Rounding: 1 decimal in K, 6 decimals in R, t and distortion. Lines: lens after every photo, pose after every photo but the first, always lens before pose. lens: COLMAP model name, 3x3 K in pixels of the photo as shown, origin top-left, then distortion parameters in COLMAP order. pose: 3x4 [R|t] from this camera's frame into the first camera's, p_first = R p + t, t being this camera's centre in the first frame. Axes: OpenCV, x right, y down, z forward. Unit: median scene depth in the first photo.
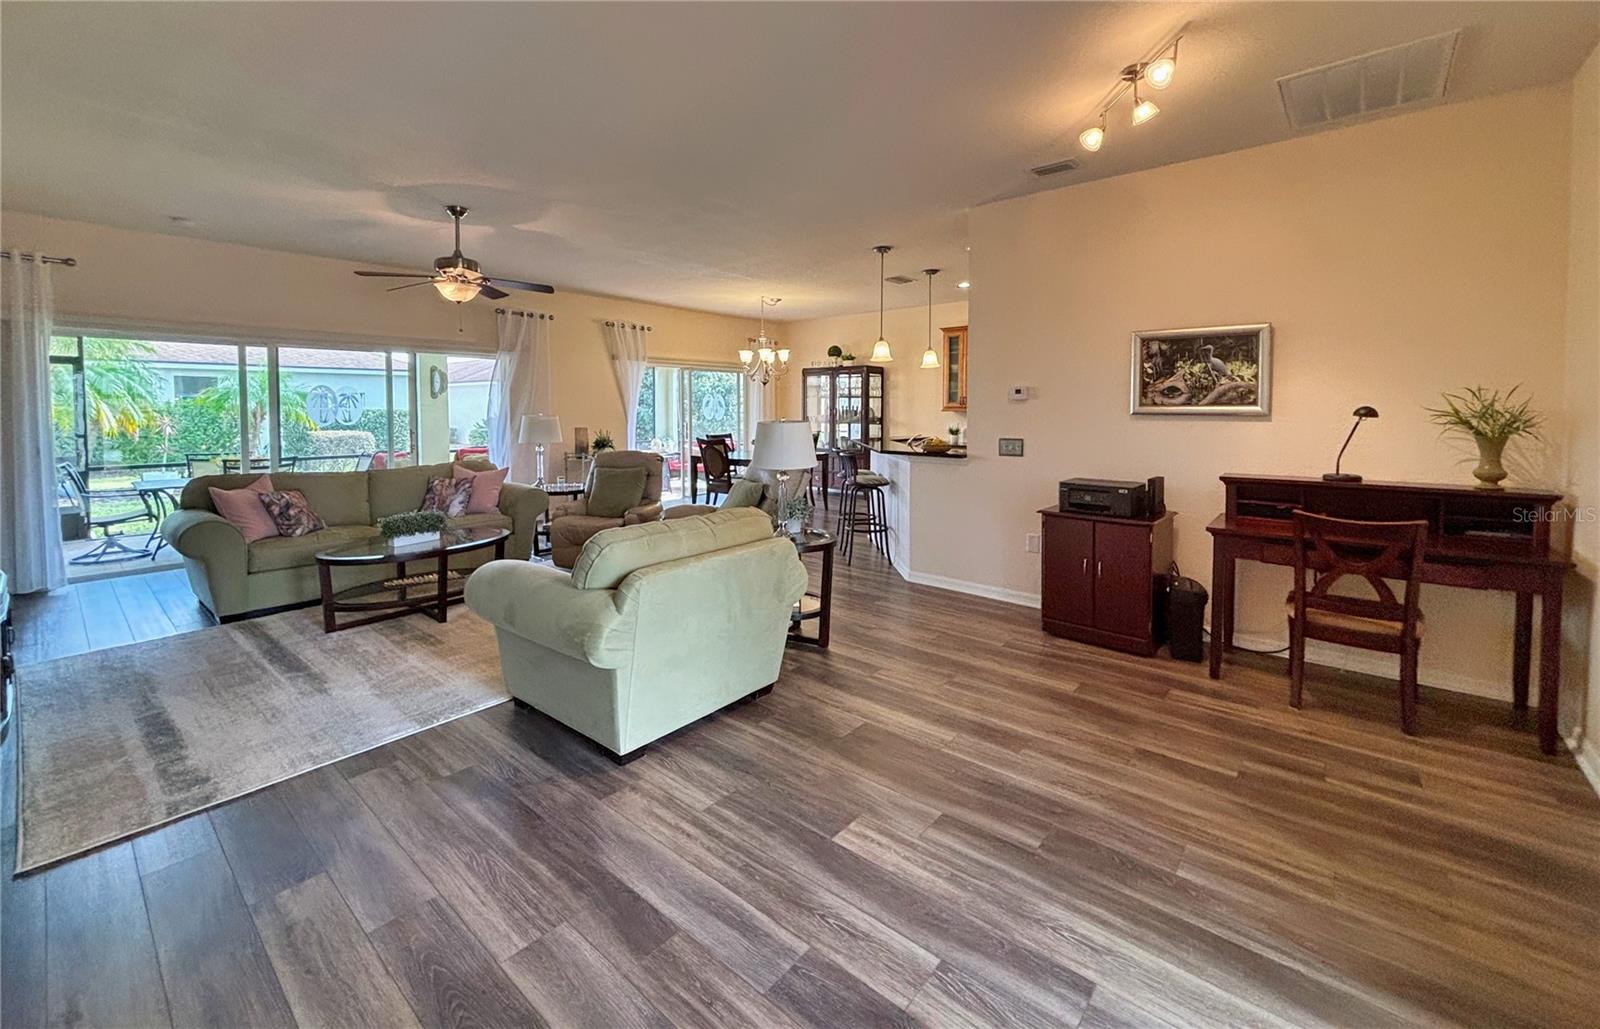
lens RADIAL K [[648.8, 0, 794.2], [0, 648.8, 430.2], [0, 0, 1]] dist [-0.002018, 0.005517]
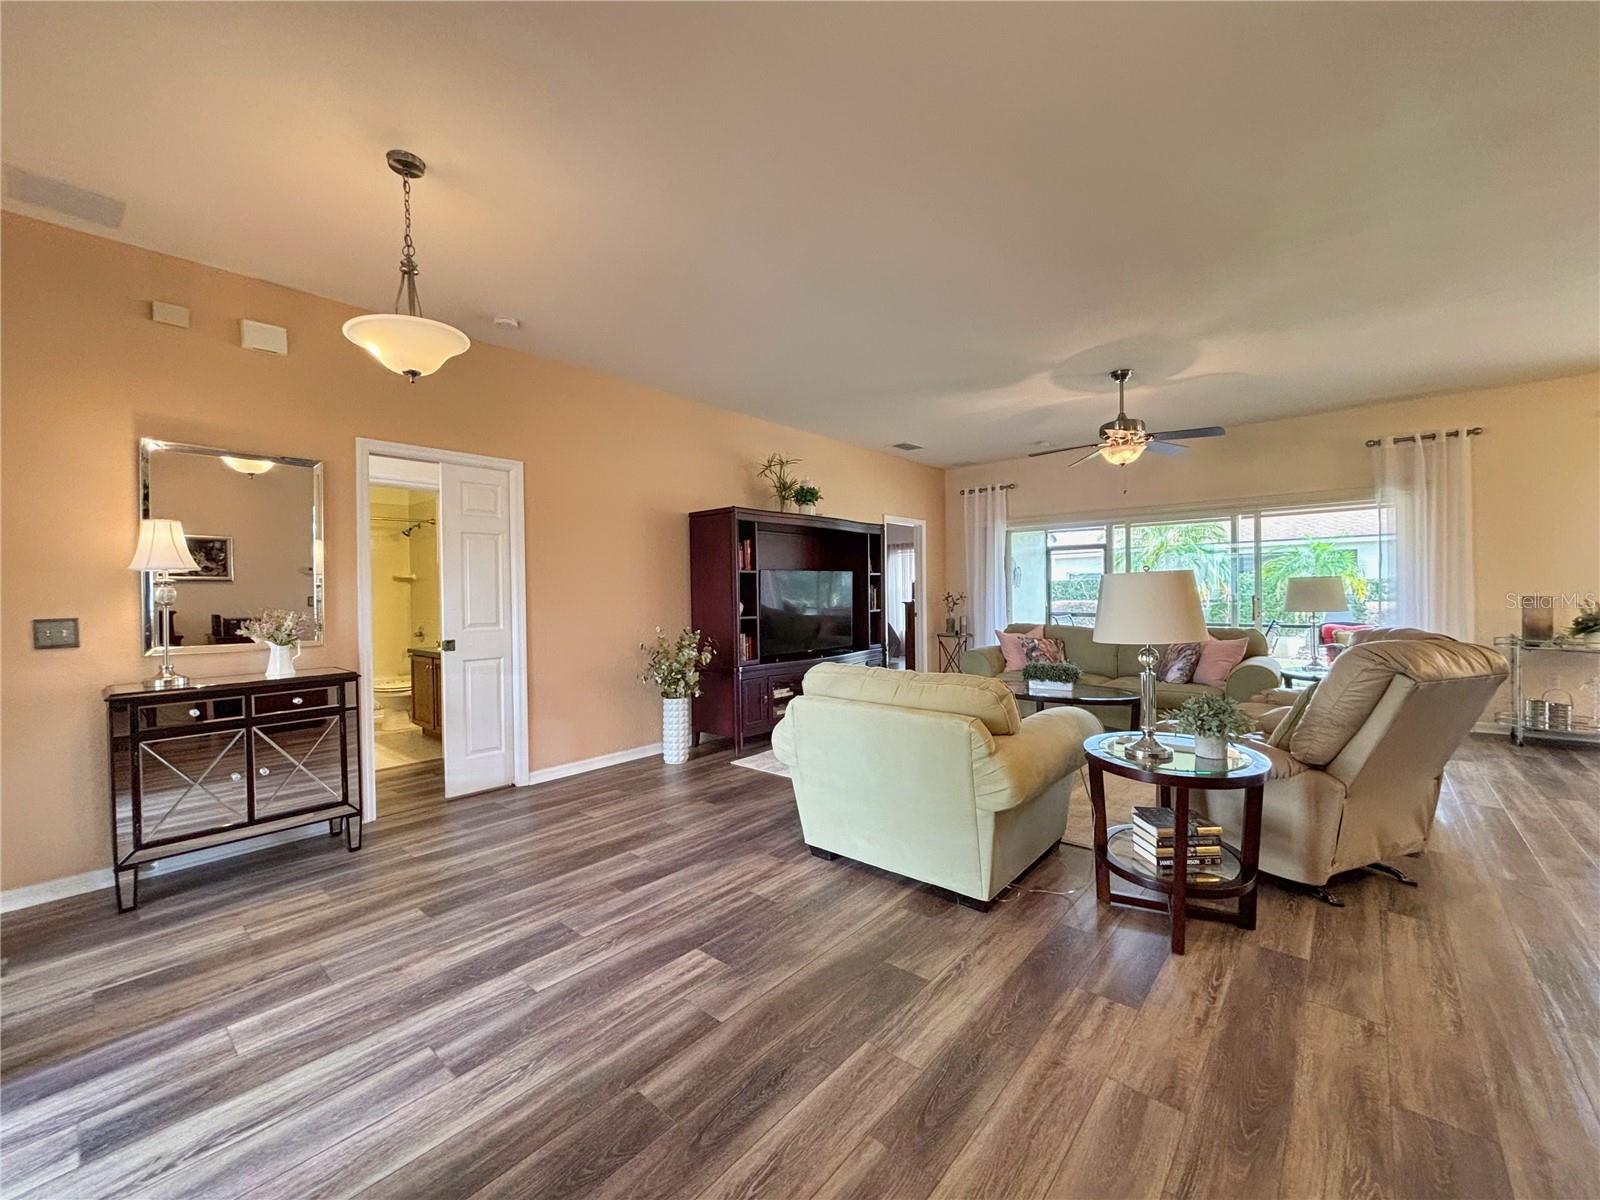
lens RADIAL K [[643.0, 0, 797.4], [0, 643.0, 601.0], [0, 0, 1]] dist [0.000434, -0.000293]
pose [[-0.002159, 0.015231, -0.999882, 0.521496], [-0.020496, 0.999673, 0.015273, 0.010919], [0.999788, 0.020526, -0.001846, 0.533295]]
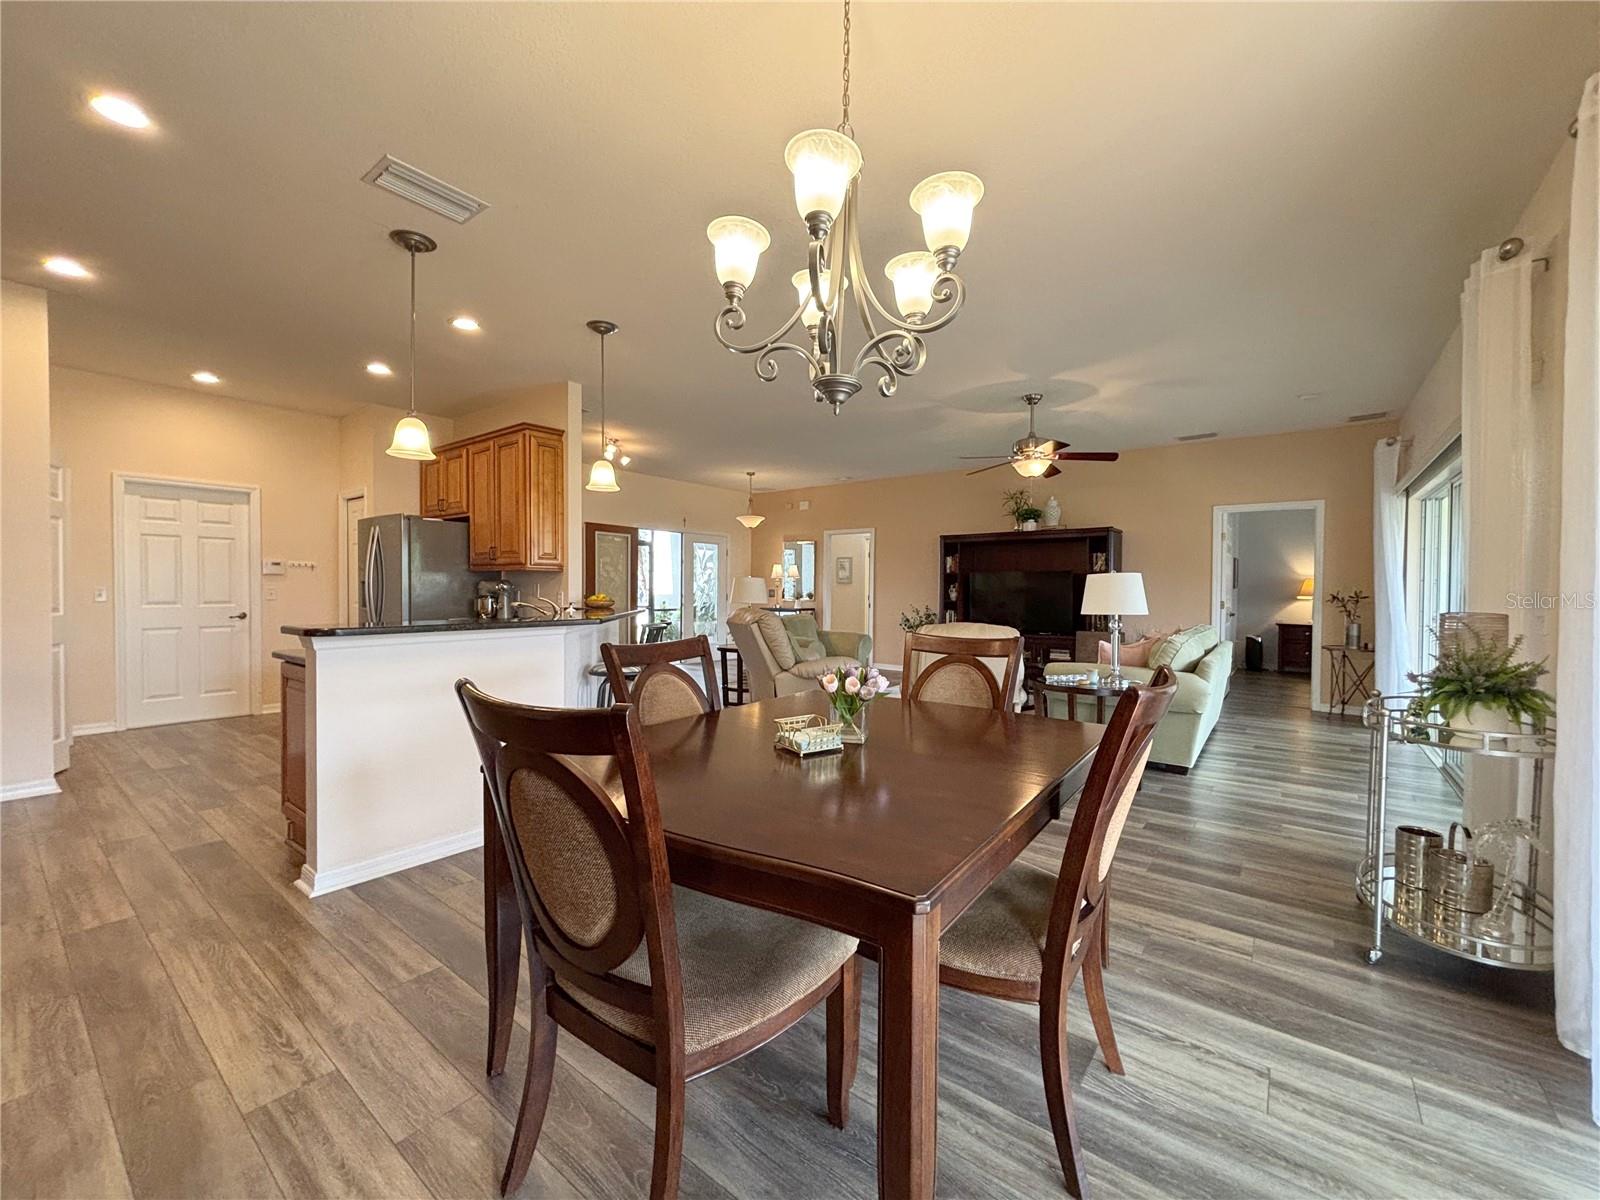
lens RADIAL K [[646.5, 0, 796.1], [0, 646.5, 599.4], [0, 0, 1]] dist [0.006099, -0.000007]
pose [[-0.998600, -0.006752, -0.052469, -0.045184], [-0.009473, 0.998614, 0.051780, -0.039476], [0.052047, 0.052204, -0.997279, 2.288622]]
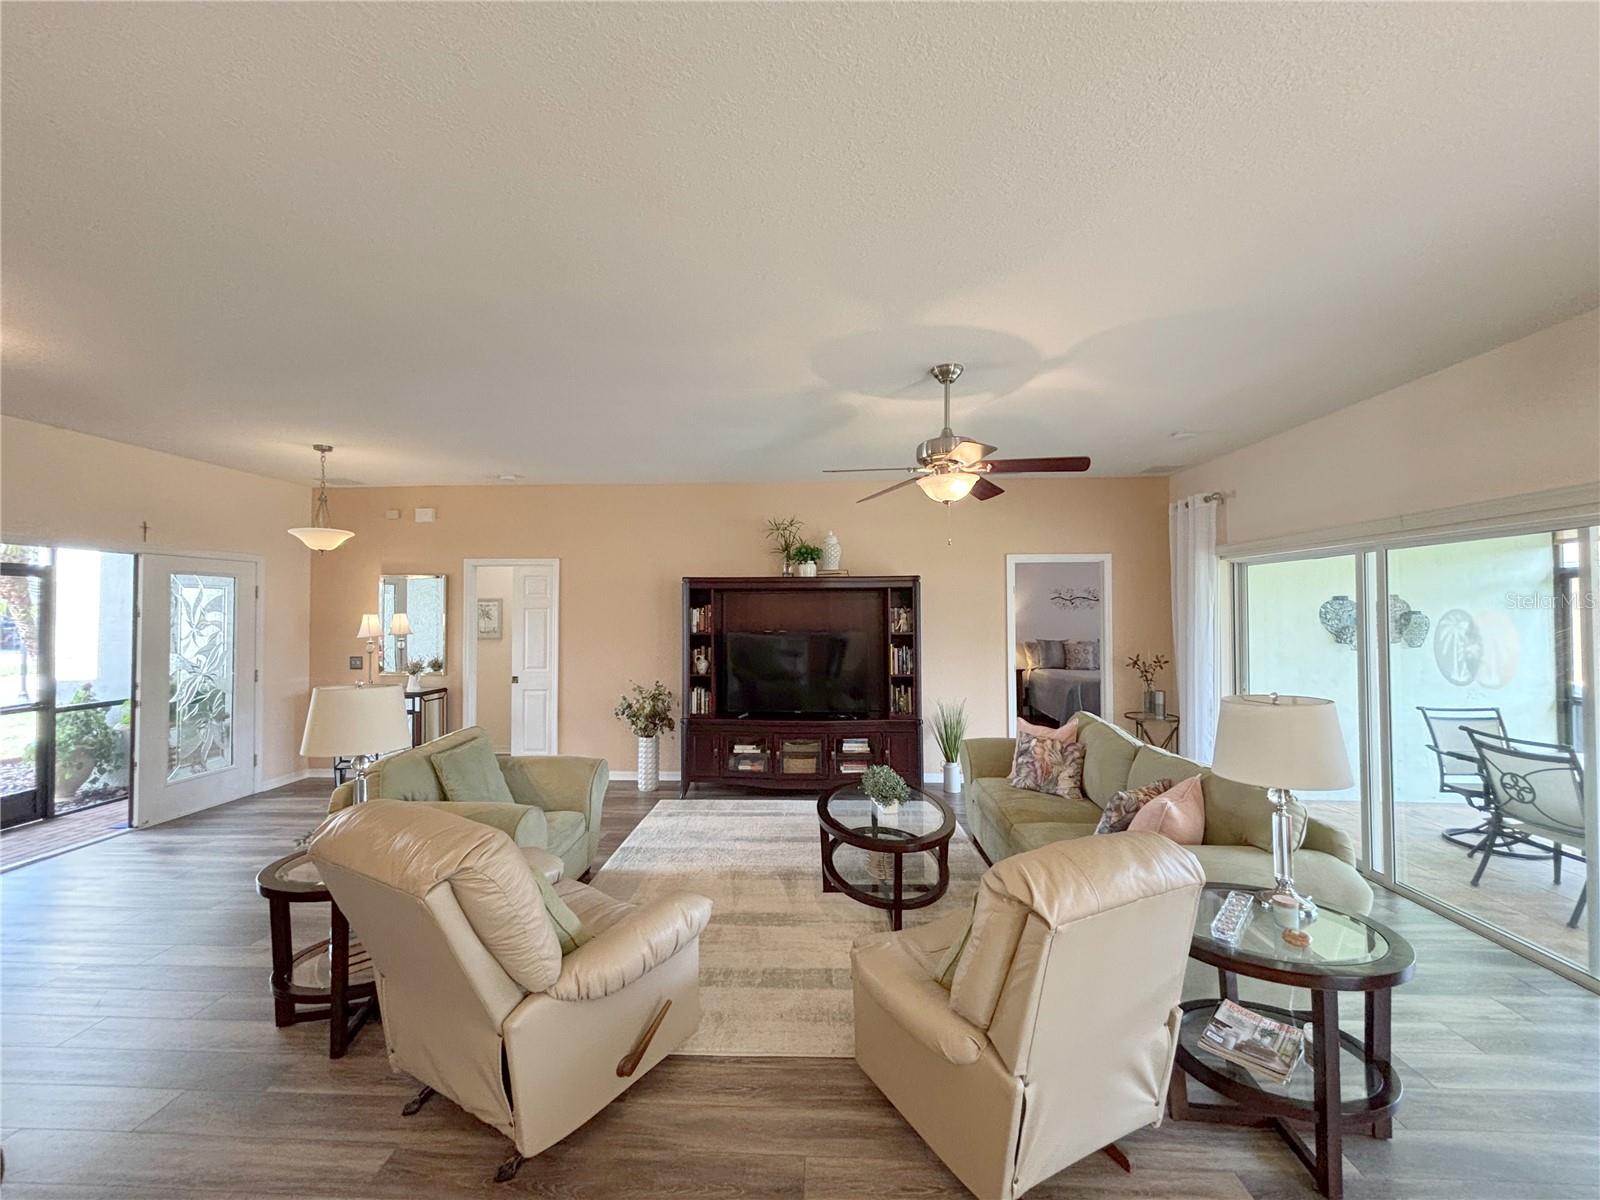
lens RADIAL K [[649.6, 0, 804.0], [0, 649.6, 601.6], [0, 0, 1]] dist [-0.006298, -0.000245]
pose [[-0.782881, -0.005442, -0.622147, 0.033642], [-0.016899, 0.999779, 0.012519, -0.103256], [0.621941, 0.020315, -0.782800, 1.539797]]
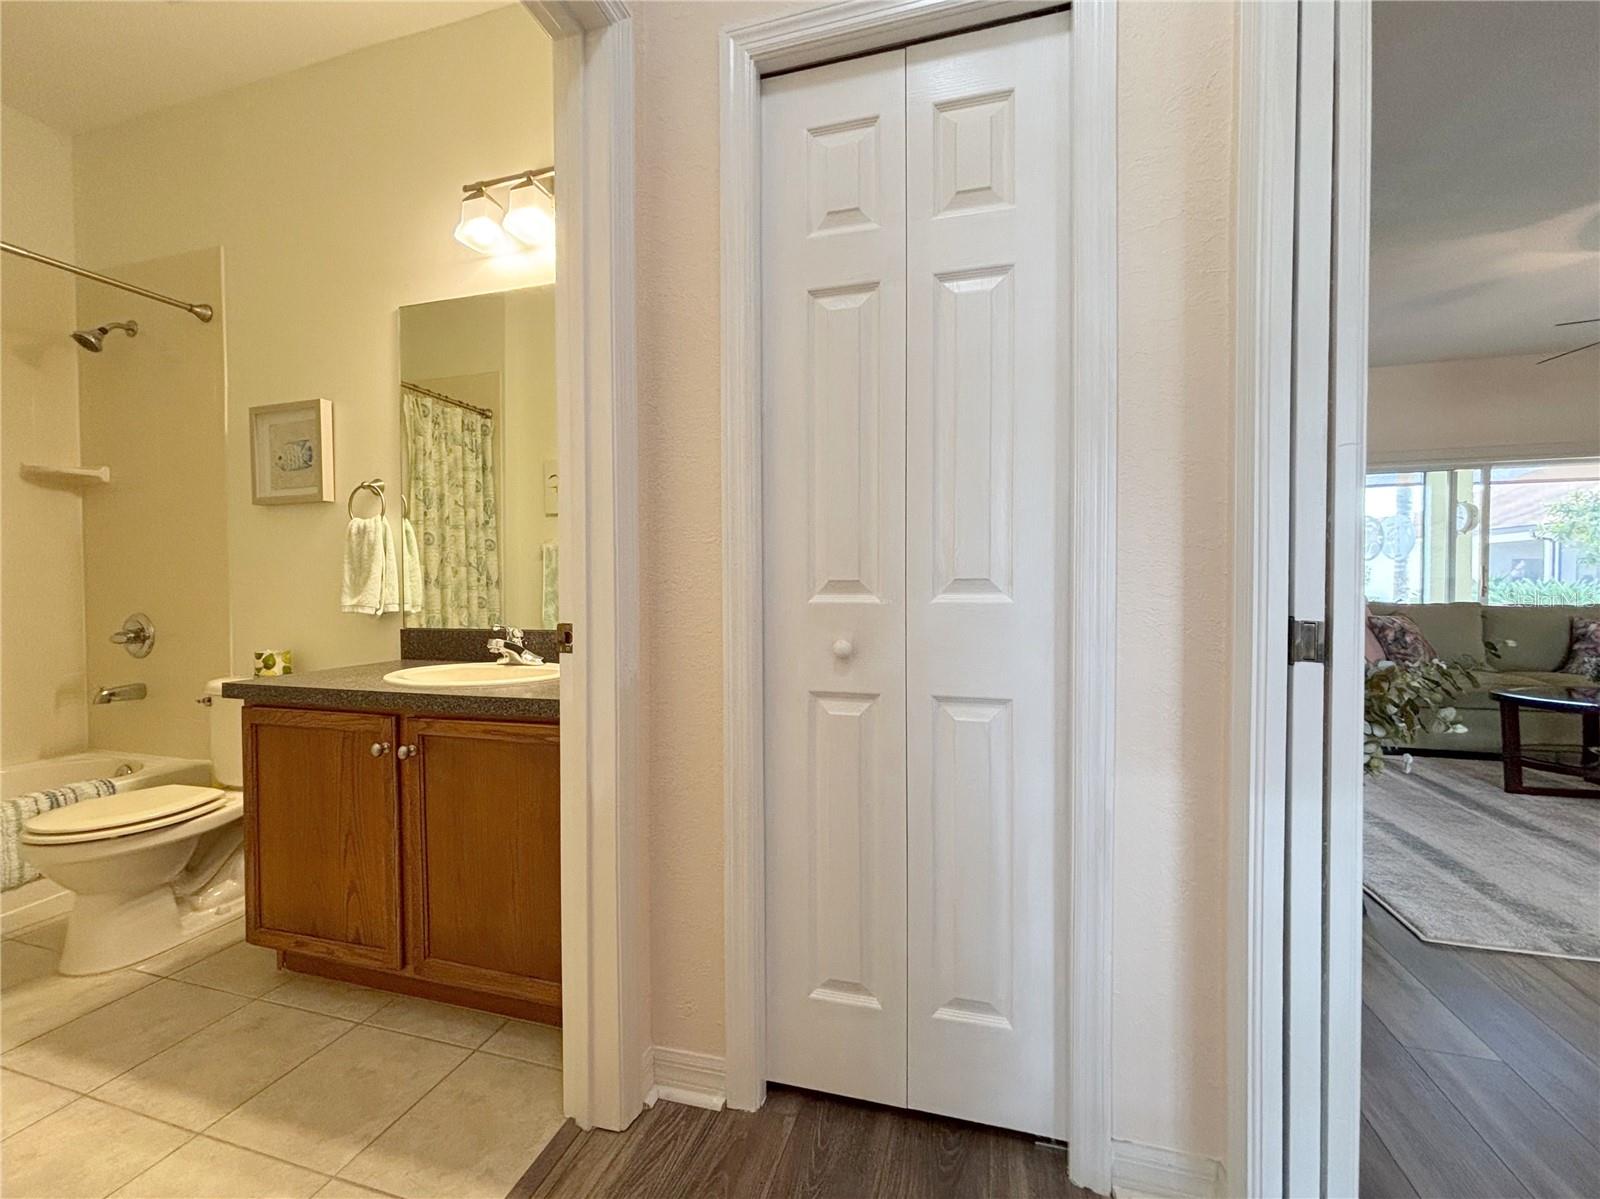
lens RADIAL K [[677.8, 0, 800.0], [0, 677.8, 599.5], [0, 0, 1]] dist [-0.002407, -0.000039]
pose [[0.410875, 0.020751, -0.911456, -0.291038], [-0.028449, 0.999546, 0.009932, 0.082605], [0.911248, 0.021849, 0.411278, -0.117555]]
